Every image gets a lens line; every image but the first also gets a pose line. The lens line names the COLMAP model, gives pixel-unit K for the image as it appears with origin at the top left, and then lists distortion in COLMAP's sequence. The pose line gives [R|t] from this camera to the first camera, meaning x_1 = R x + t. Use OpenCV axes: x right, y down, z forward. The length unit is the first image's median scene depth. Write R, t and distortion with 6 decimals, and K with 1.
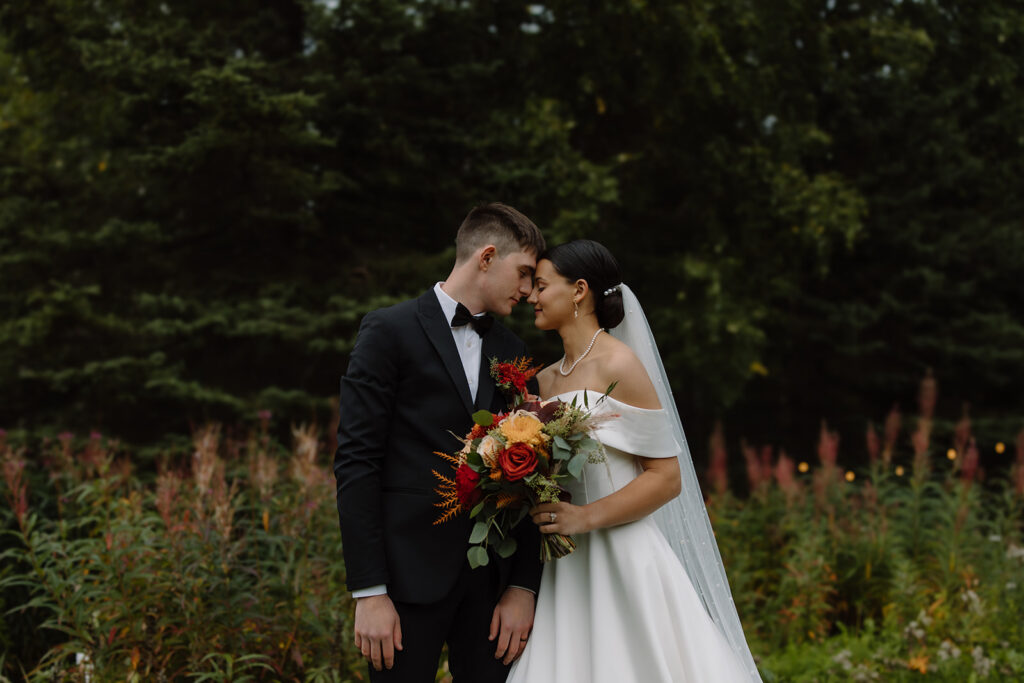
lens RADIAL K [[978.2, 0, 512.0], [0, 978.2, 341.5], [0, 0, 1]] dist [0.001958, 0.002149]
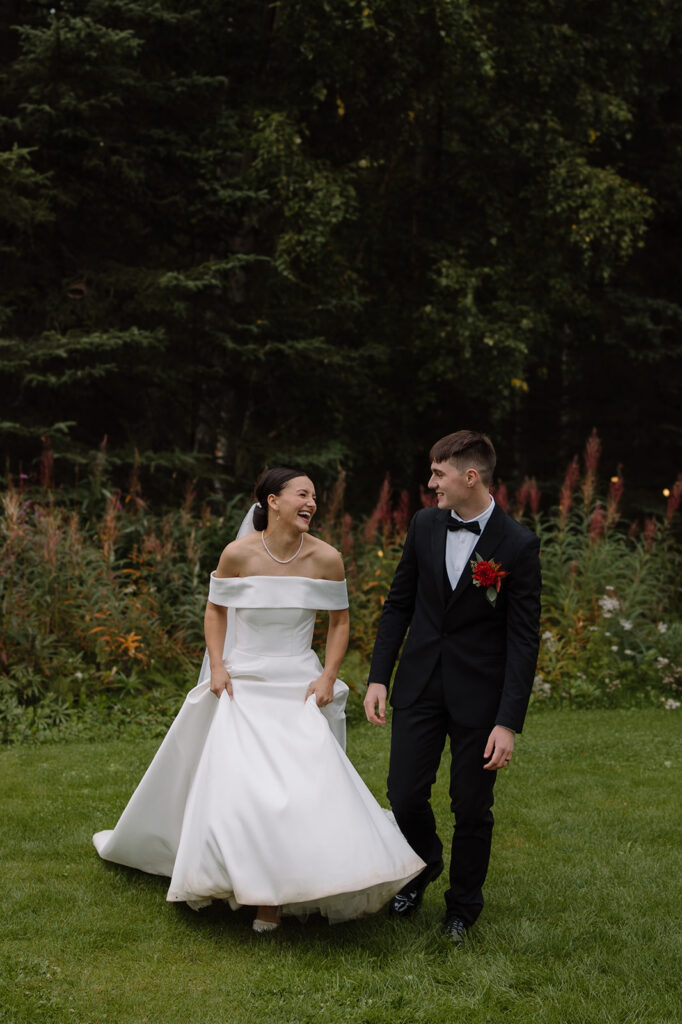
lens RADIAL K [[1613.7, 0, 339.7], [0, 1613.7, 449.4], [0, 0, 1]] dist [0.084383, 0.067156]
pose [[0.998925, 0.038270, -0.026156, 0.140803], [-0.033649, 0.986759, 0.158667, -0.162309], [0.031882, -0.157616, 0.986986, -0.558951]]
